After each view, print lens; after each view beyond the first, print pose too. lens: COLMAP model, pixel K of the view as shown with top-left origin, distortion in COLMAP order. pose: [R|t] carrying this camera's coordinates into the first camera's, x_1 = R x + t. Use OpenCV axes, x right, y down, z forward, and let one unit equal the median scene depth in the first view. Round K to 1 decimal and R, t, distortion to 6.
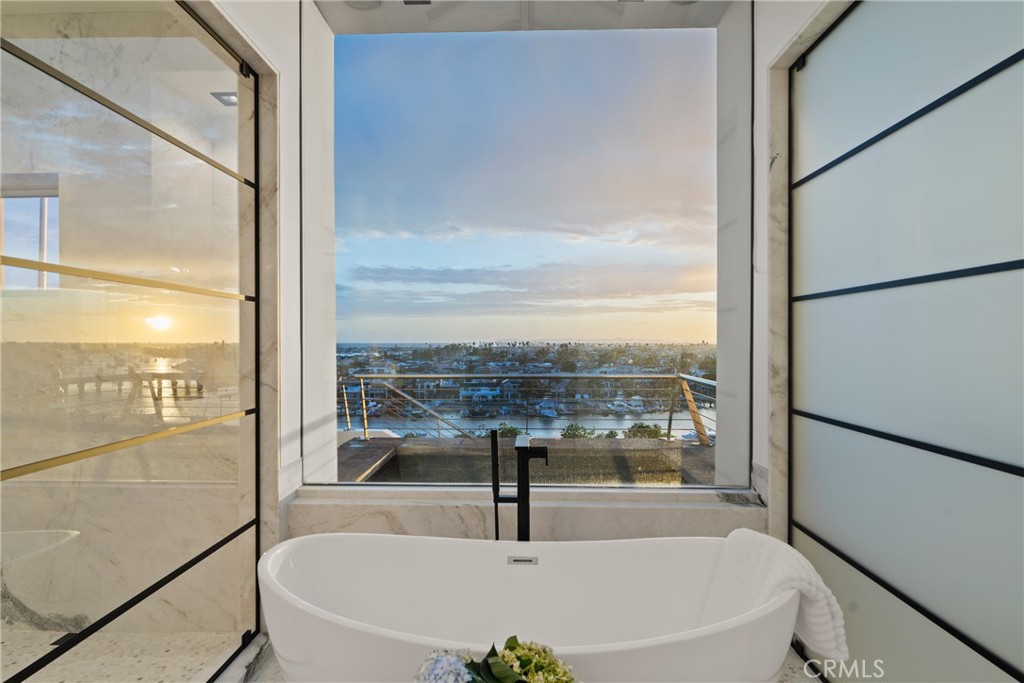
lens RADIAL K [[555.3, 0, 512.0], [0, 555.3, 341.5], [0, 0, 1]] dist [-0.011211, -0.000230]
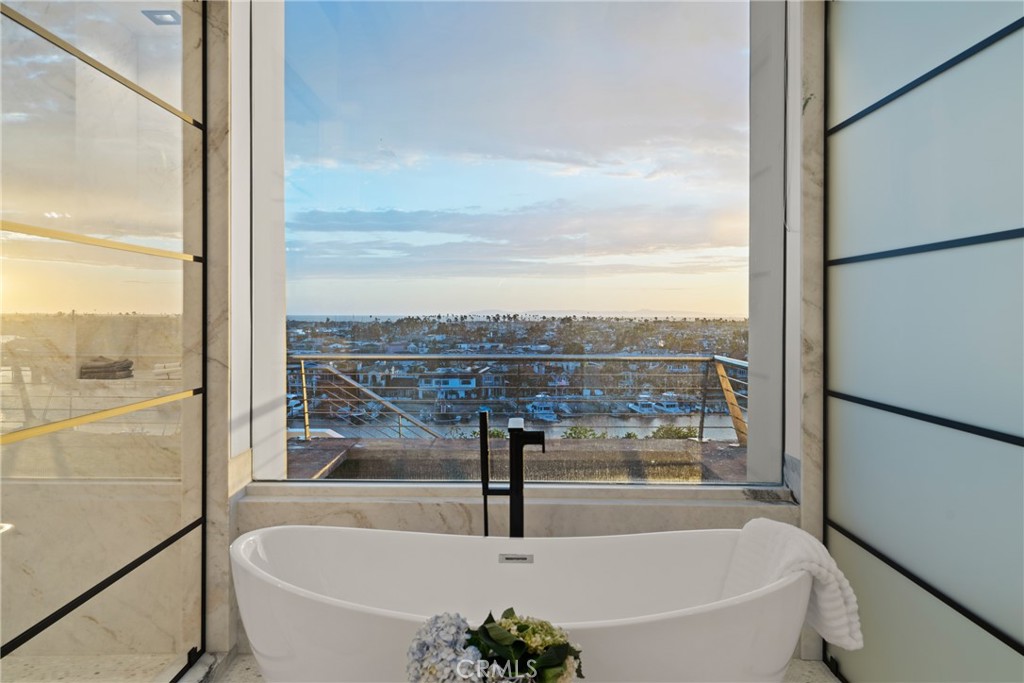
lens RADIAL K [[790.9, 0, 512.9], [0, 790.9, 306.7], [0, 0, 1]] dist [0.023775, -0.000617]
pose [[0.999678, 0.004032, 0.025062, -0.016165], [-0.003791, 0.999946, -0.009655, 0.005583], [-0.025100, 0.009556, 0.999639, -0.227312]]
